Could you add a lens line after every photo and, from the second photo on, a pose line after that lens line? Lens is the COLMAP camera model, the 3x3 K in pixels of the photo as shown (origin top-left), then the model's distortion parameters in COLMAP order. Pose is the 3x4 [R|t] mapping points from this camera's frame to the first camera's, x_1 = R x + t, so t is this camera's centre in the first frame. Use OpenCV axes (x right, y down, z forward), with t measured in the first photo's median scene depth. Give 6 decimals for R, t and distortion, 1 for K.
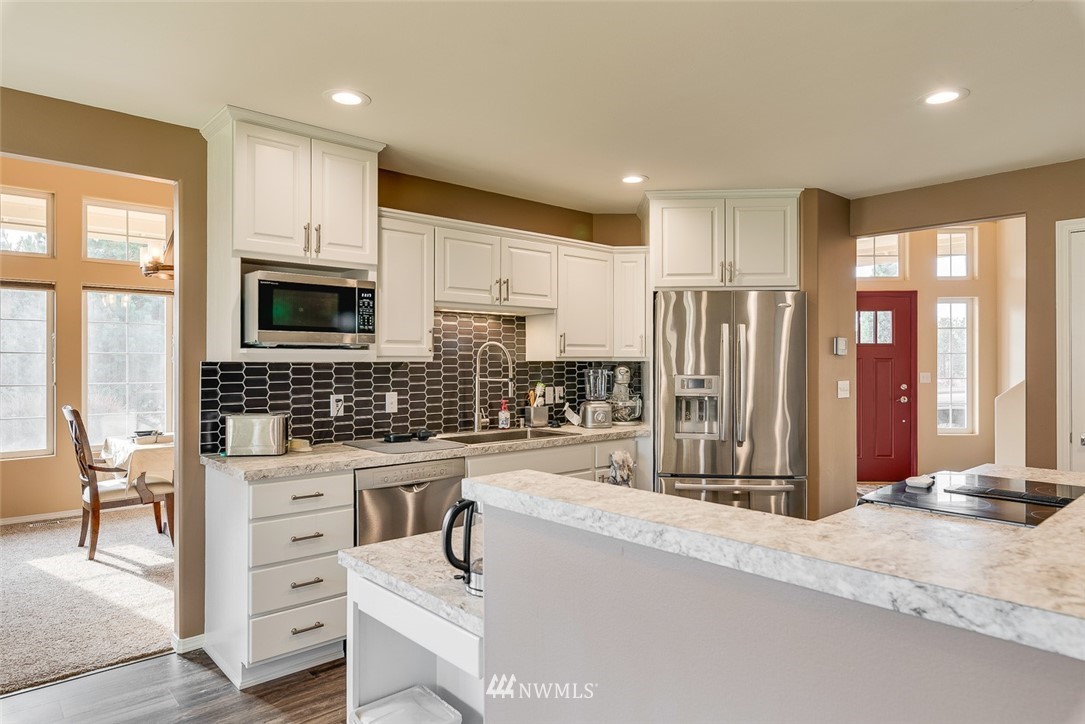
lens RADIAL K [[668.5, 0, 541.2], [0, 668.5, 361.5], [0, 0, 1]] dist [-0.000584, -0.000284]
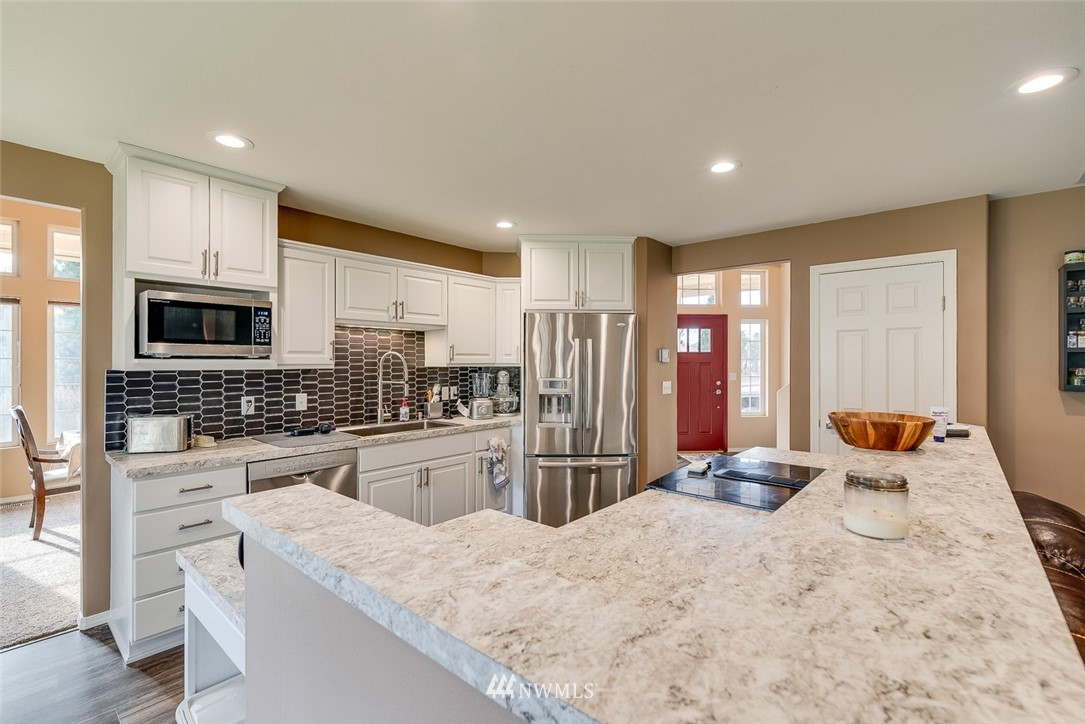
lens RADIAL K [[476.8, 0, 548.1], [0, 476.8, 362.9], [0, 0, 1]] dist [0.001815, -0.001233]
pose [[0.992180, 0.000835, 0.124812, 0.104639], [-0.001314, 0.999992, 0.003754, -0.012422], [-0.124808, -0.003889, 0.992173, 0.085007]]
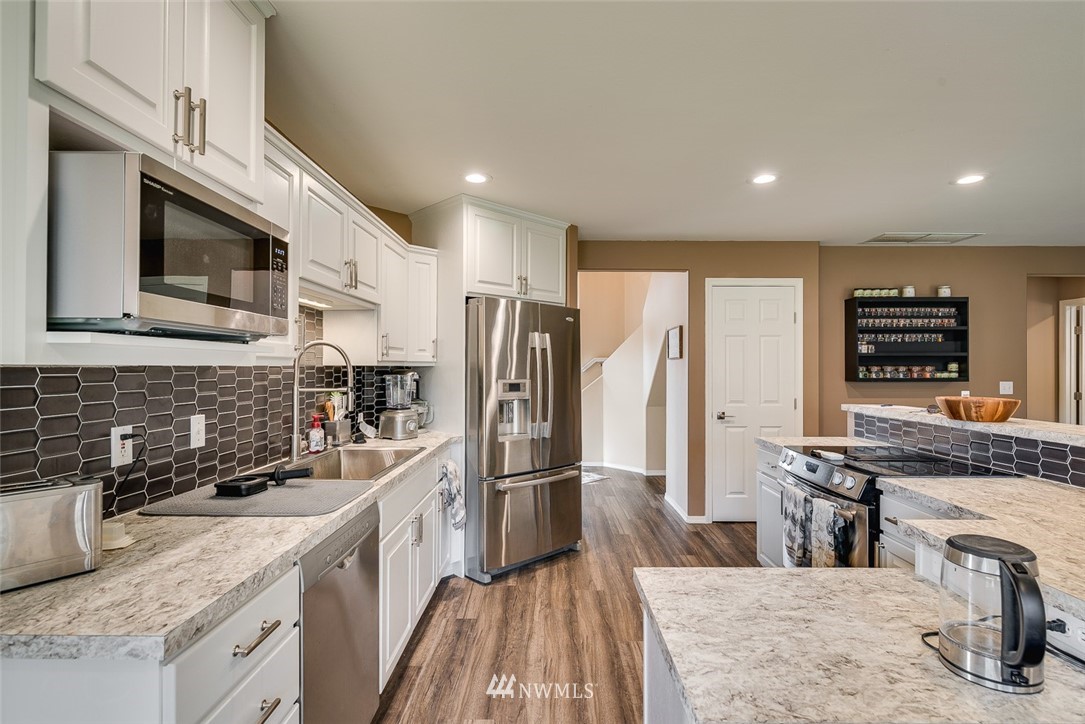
lens RADIAL K [[523.7, 0, 540.5], [0, 523.7, 363.5], [0, 0, 1]] dist [0.004362, -0.003008]
pose [[0.670131, 0.006864, 0.742211, -0.352545], [-0.003000, 0.999974, -0.006539, 0.000477], [-0.742237, 0.002155, 0.670134, 0.412680]]
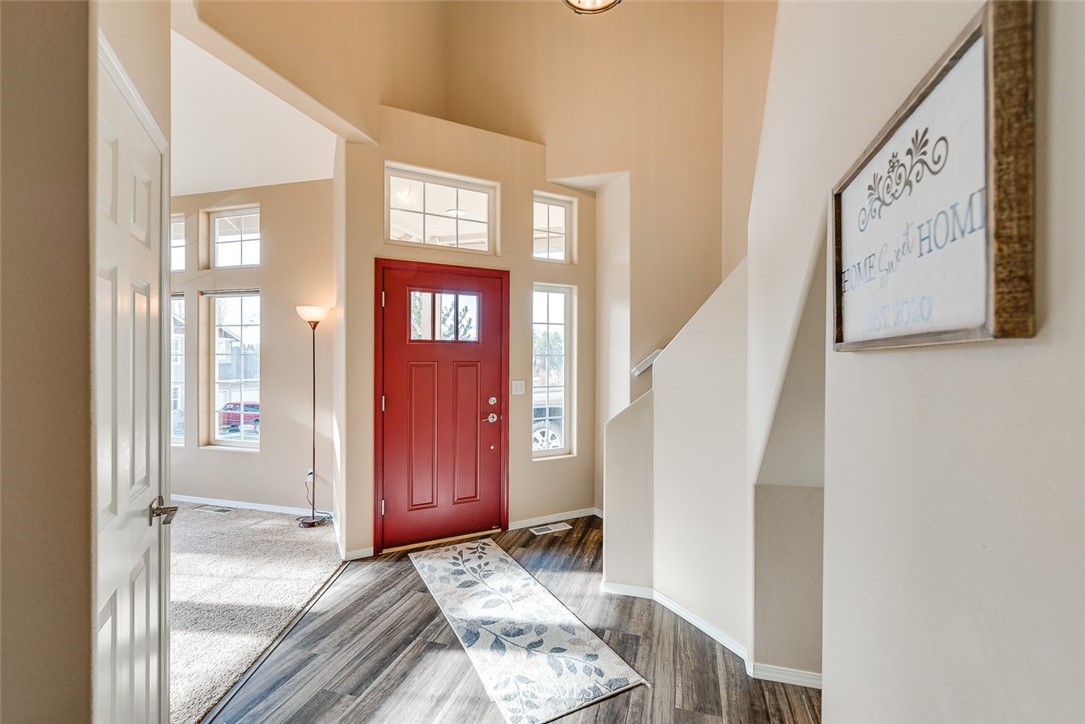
lens RADIAL K [[476.8, 0, 544.3], [0, 476.8, 360.7], [0, 0, 1]] dist [0.001815, -0.001233]
pose [[0.863517, 0.002528, 0.504313, 0.549895], [-0.004010, 0.999990, 0.001854, -0.011819], [-0.504304, -0.003623, 0.863519, 0.872749]]
